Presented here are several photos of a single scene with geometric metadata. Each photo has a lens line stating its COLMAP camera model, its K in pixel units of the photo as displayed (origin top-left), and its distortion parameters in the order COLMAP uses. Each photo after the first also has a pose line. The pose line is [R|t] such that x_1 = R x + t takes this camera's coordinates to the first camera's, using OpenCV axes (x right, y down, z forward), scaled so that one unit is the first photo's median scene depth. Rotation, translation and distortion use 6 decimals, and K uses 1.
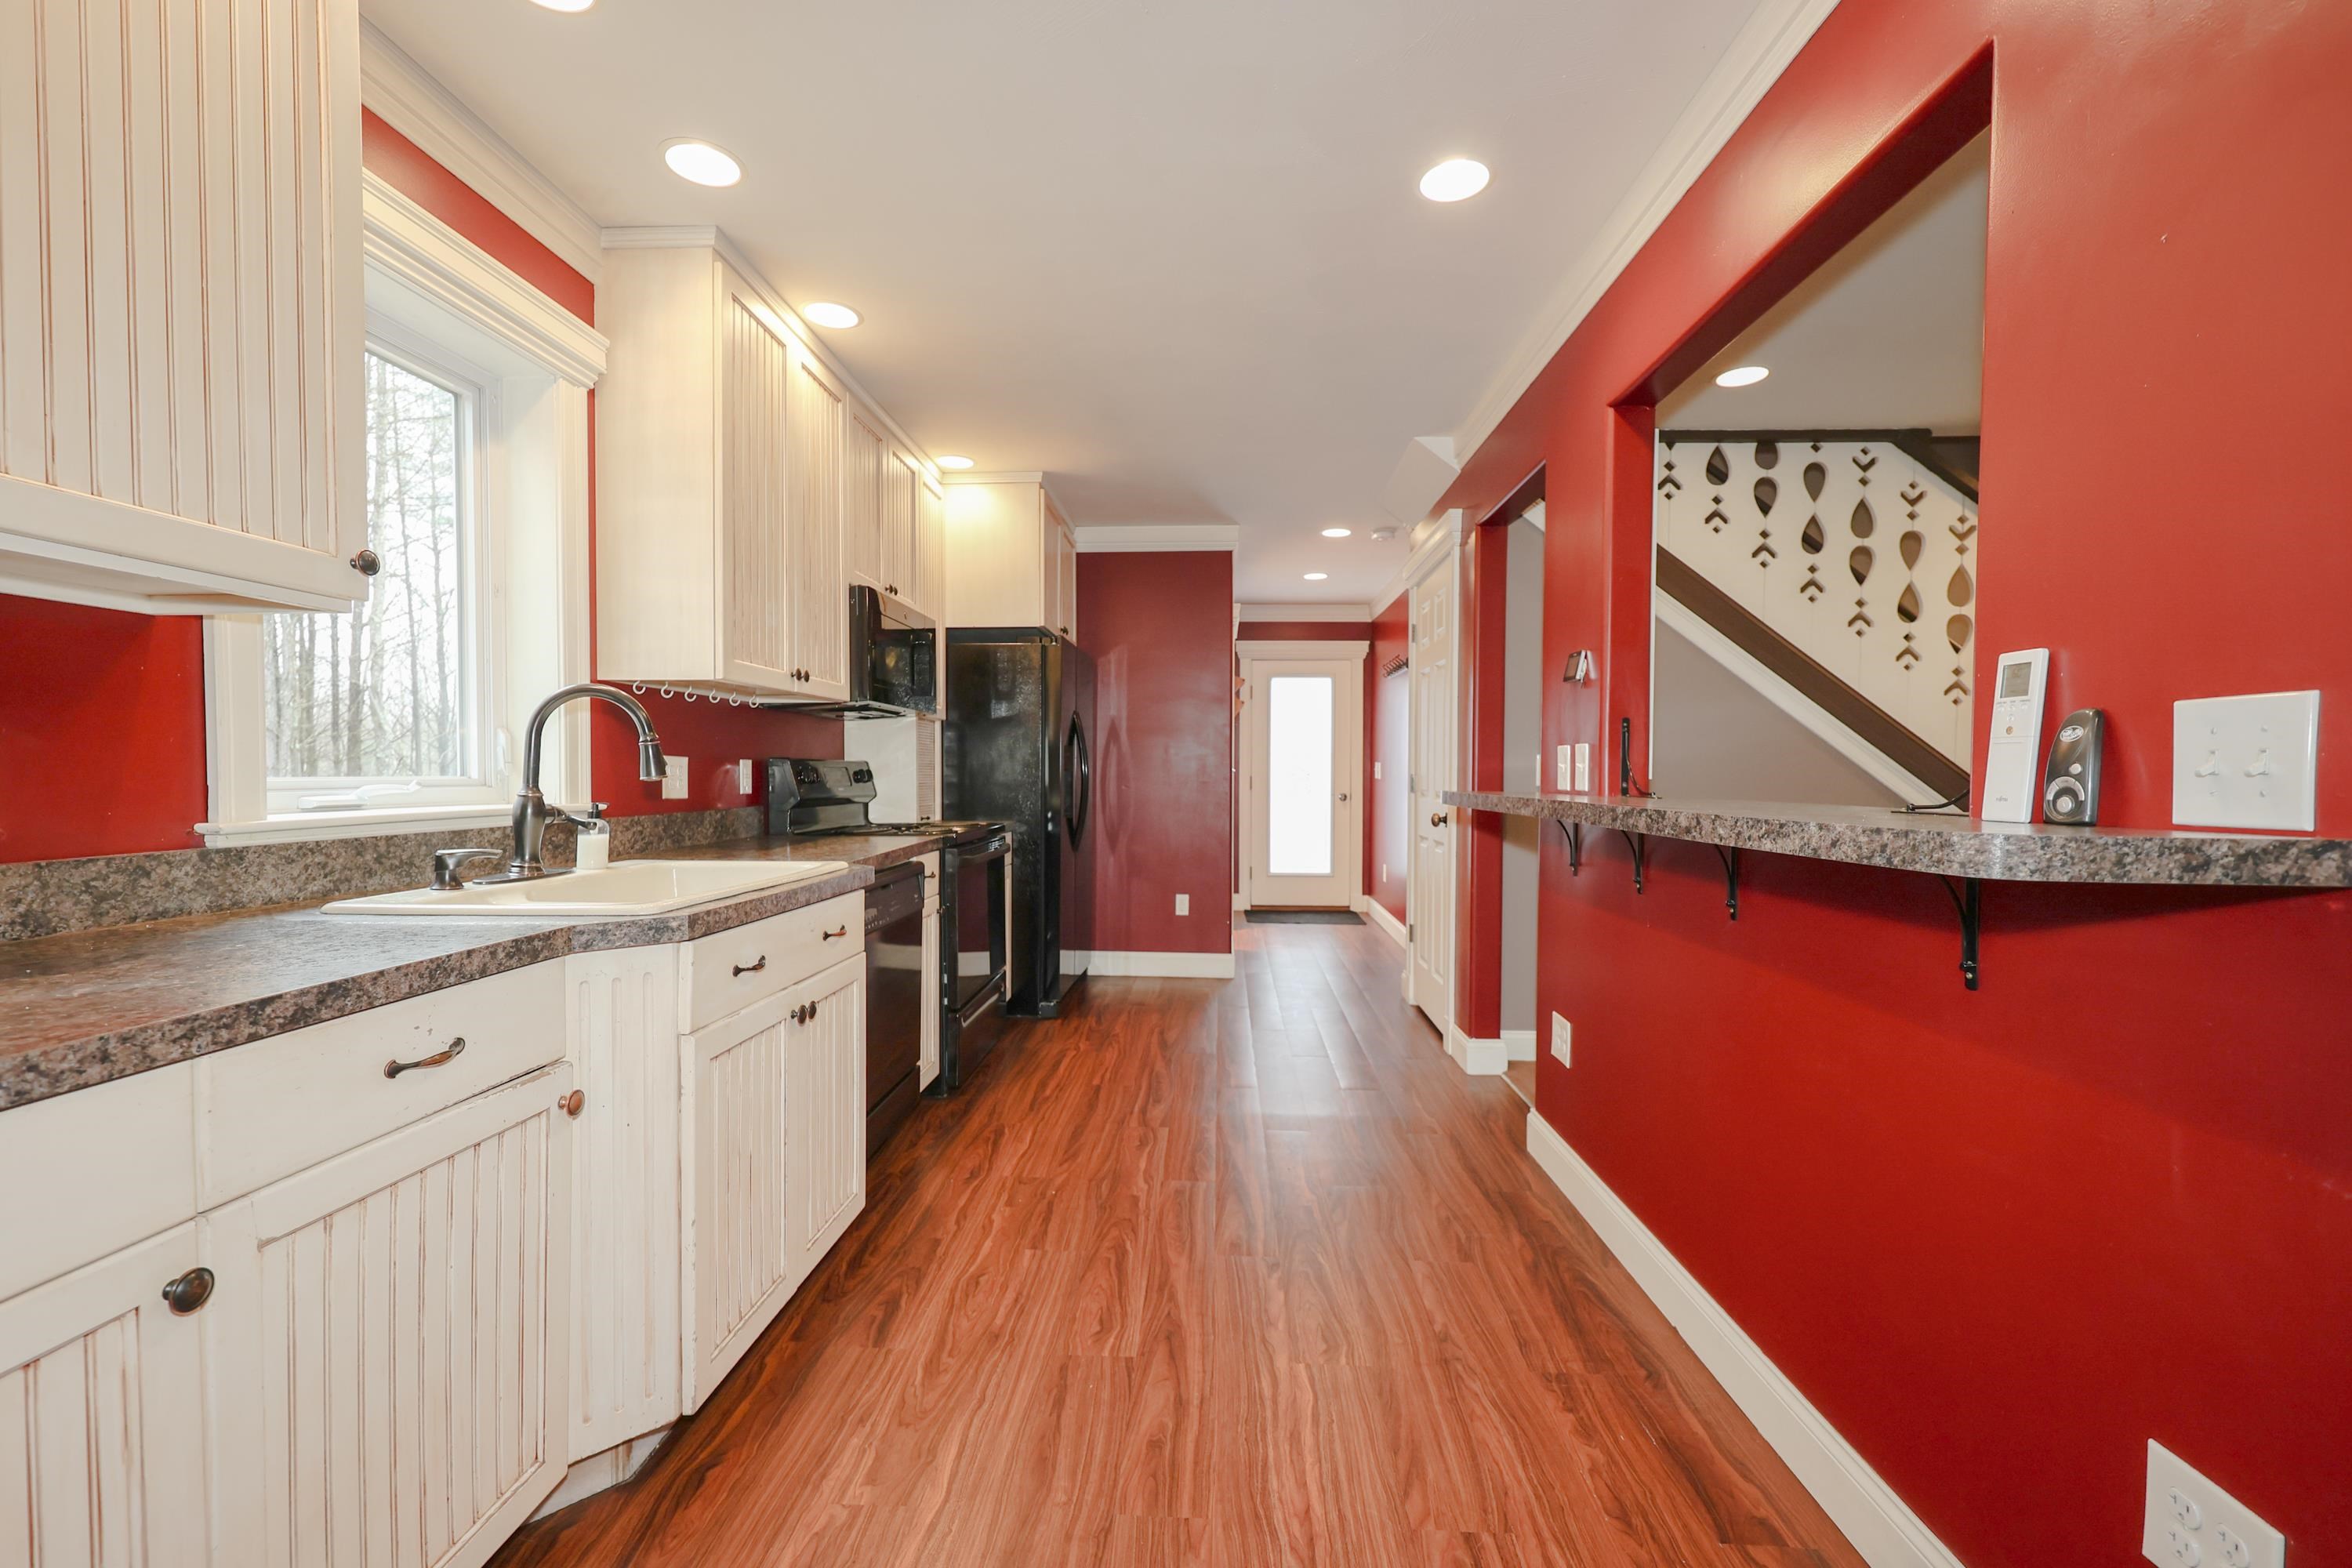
lens RADIAL K [[923.7, 0, 1124.5], [0, 923.7, 790.3], [0, 0, 1]] dist [-0.006318, 0.000342]
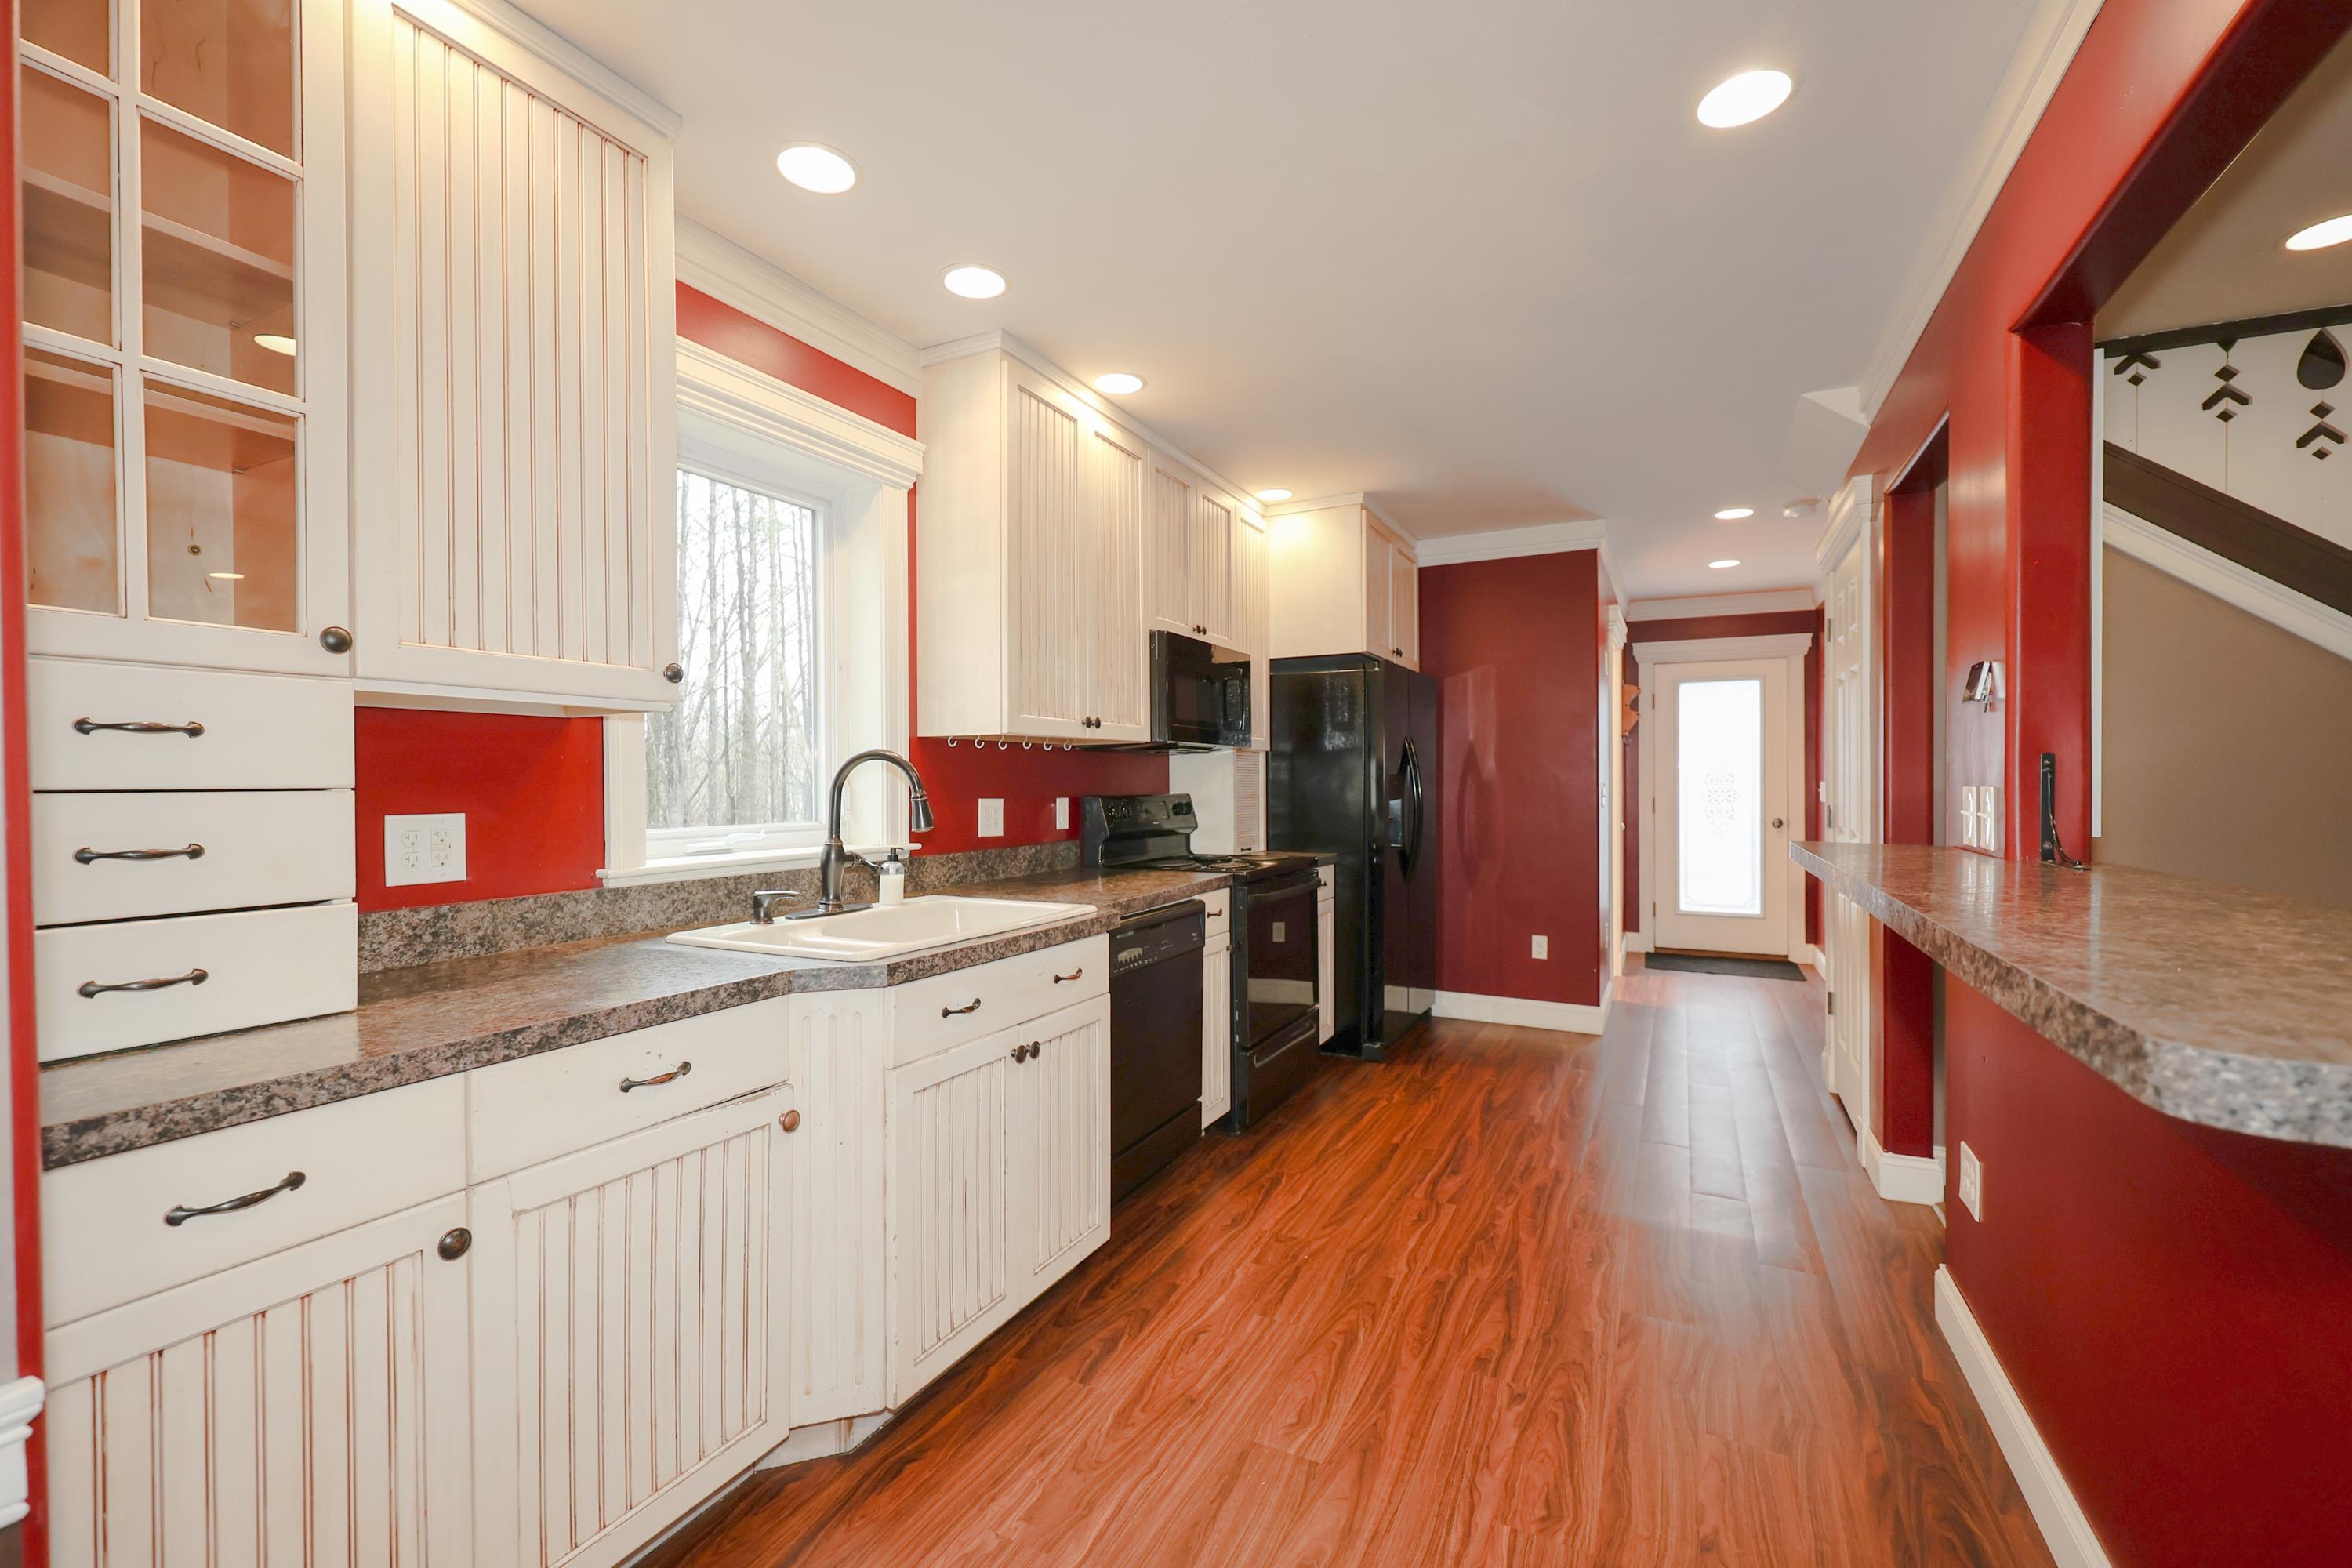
lens RADIAL K [[923.7, 0, 1162.0], [0, 923.7, 787.1], [0, 0, 1]] dist [-0.006318, 0.000342]
pose [[0.917403, -0.007419, -0.397889, 0.173107], [0.001746, 0.999892, -0.014620, -0.038926], [0.397955, 0.012718, 0.917317, 0.055058]]
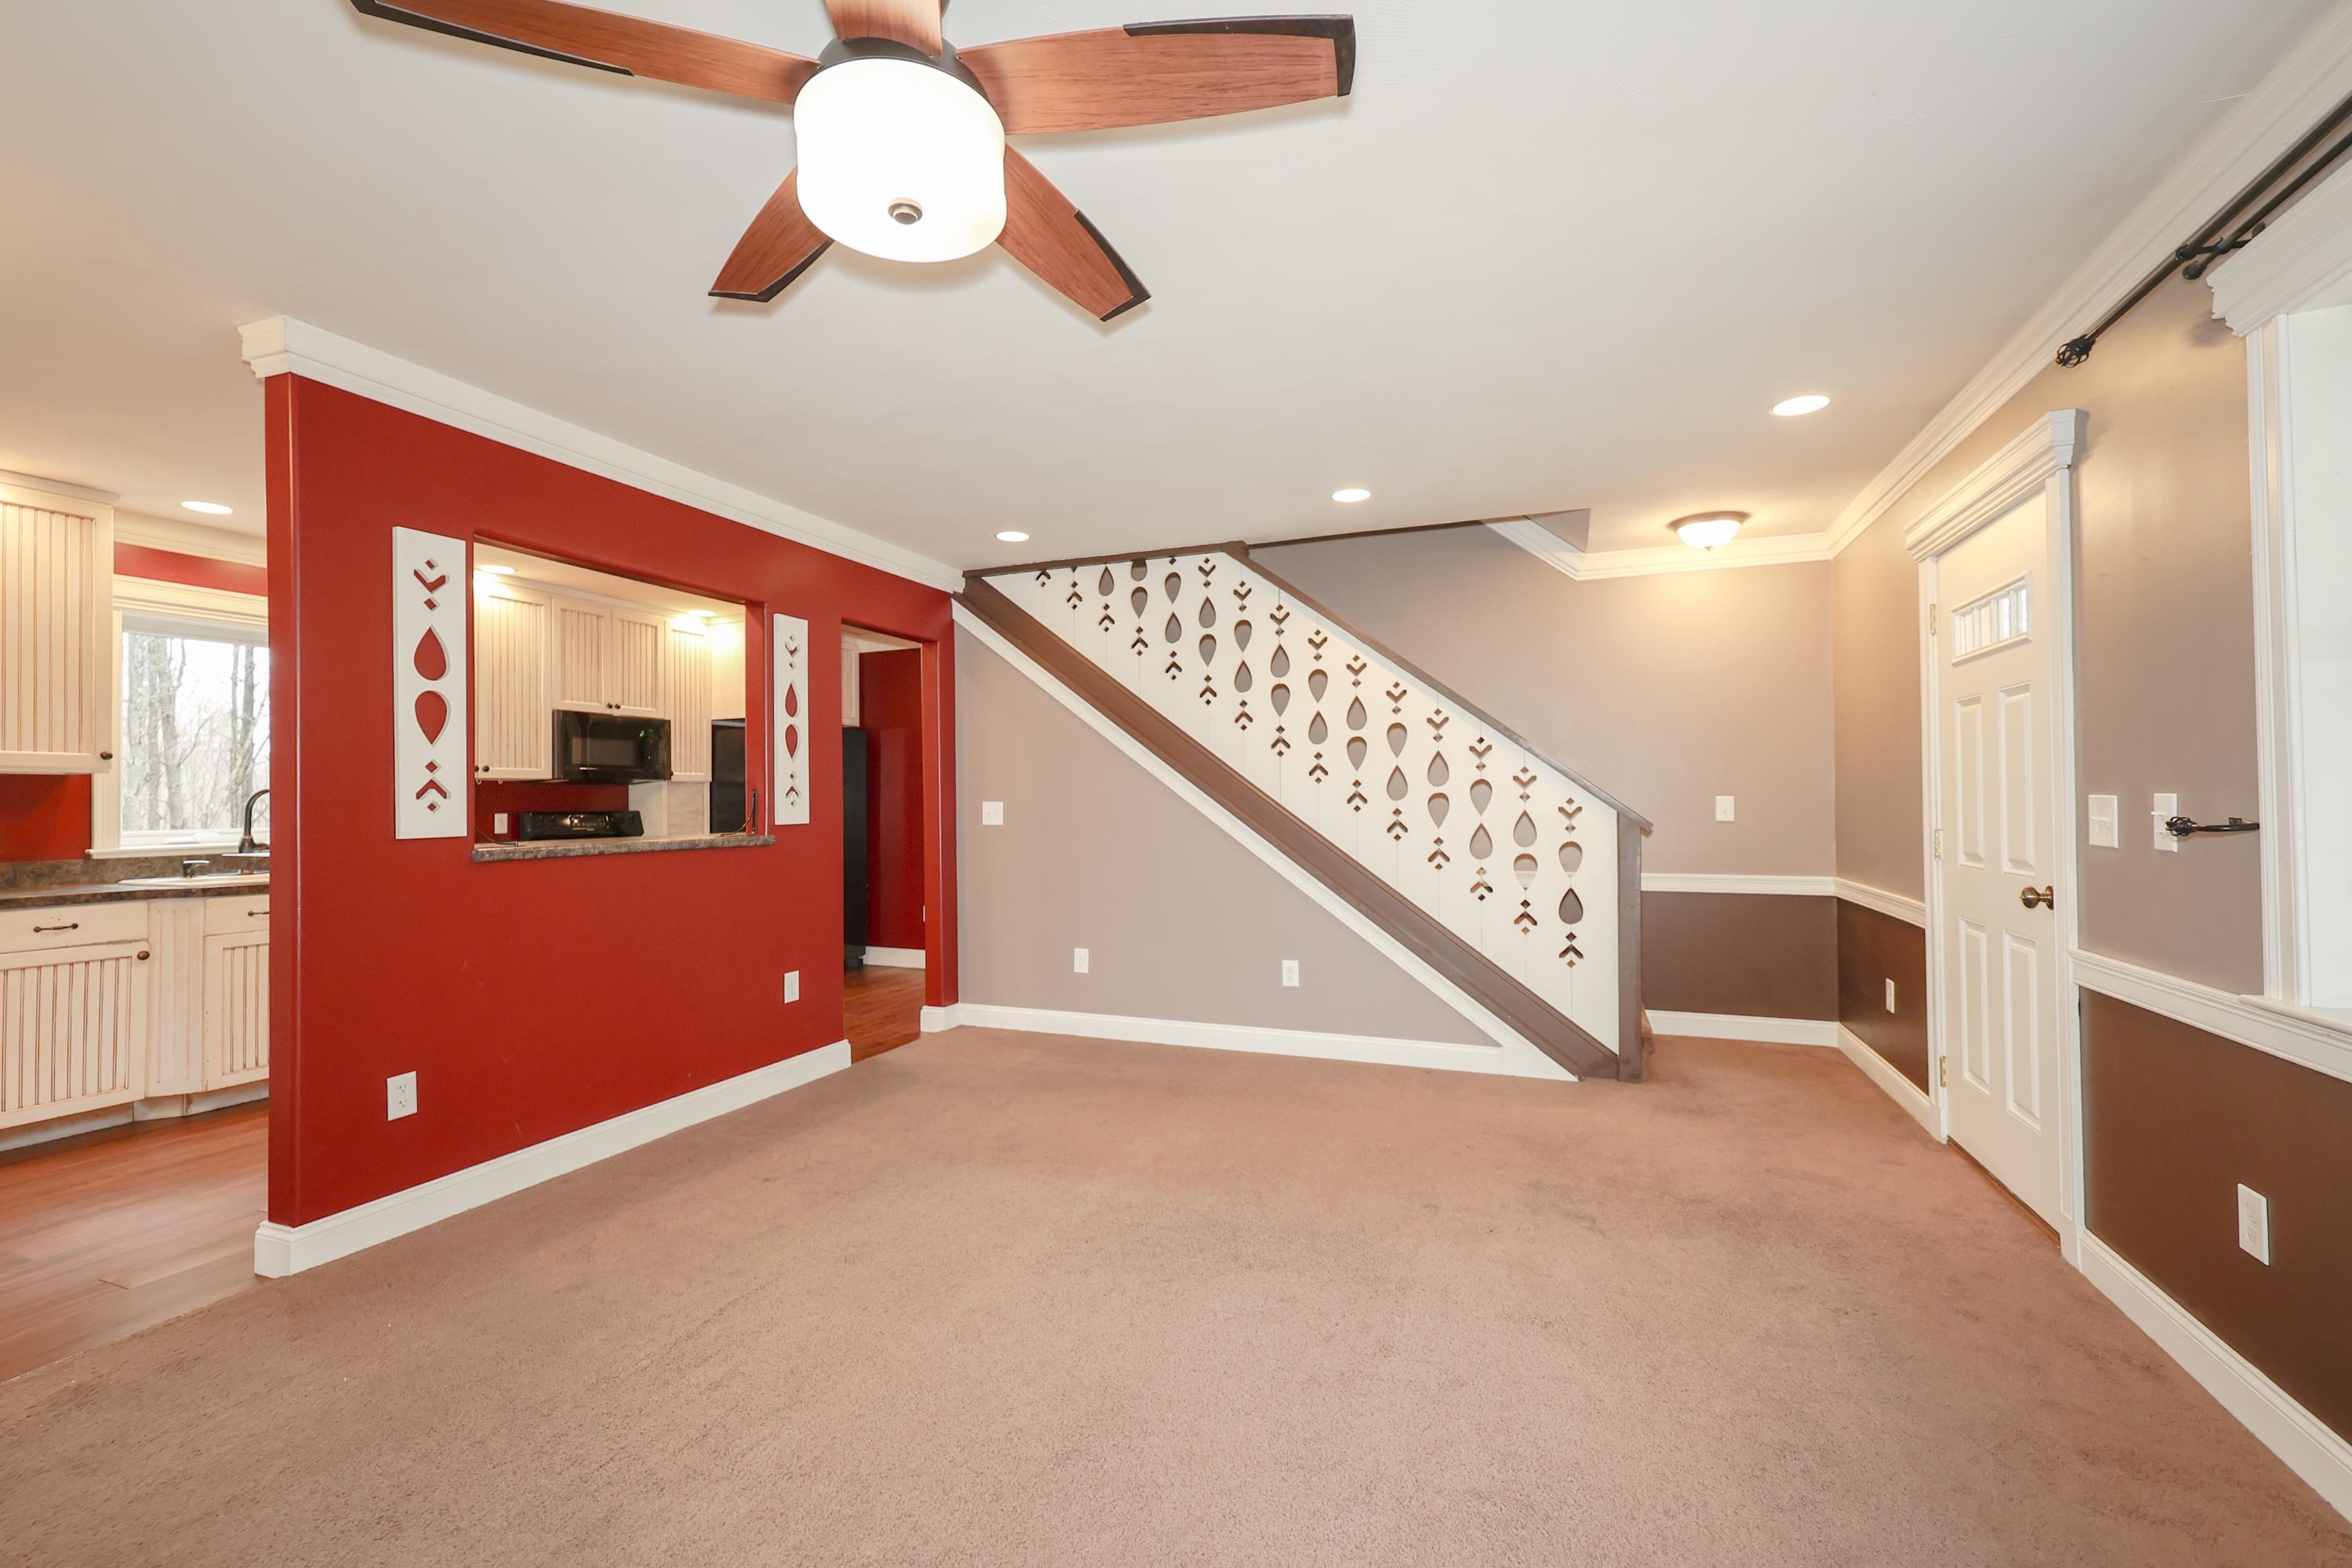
lens RADIAL K [[923.7, 0, 1168.1], [0, 923.7, 794.2], [0, 0, 1]] dist [-0.006318, 0.000342]
pose [[0.953103, -0.019078, -0.302043, 1.704200], [0.011974, 0.999607, -0.025355, -0.013628], [0.302408, 0.020549, 0.952957, -0.363897]]
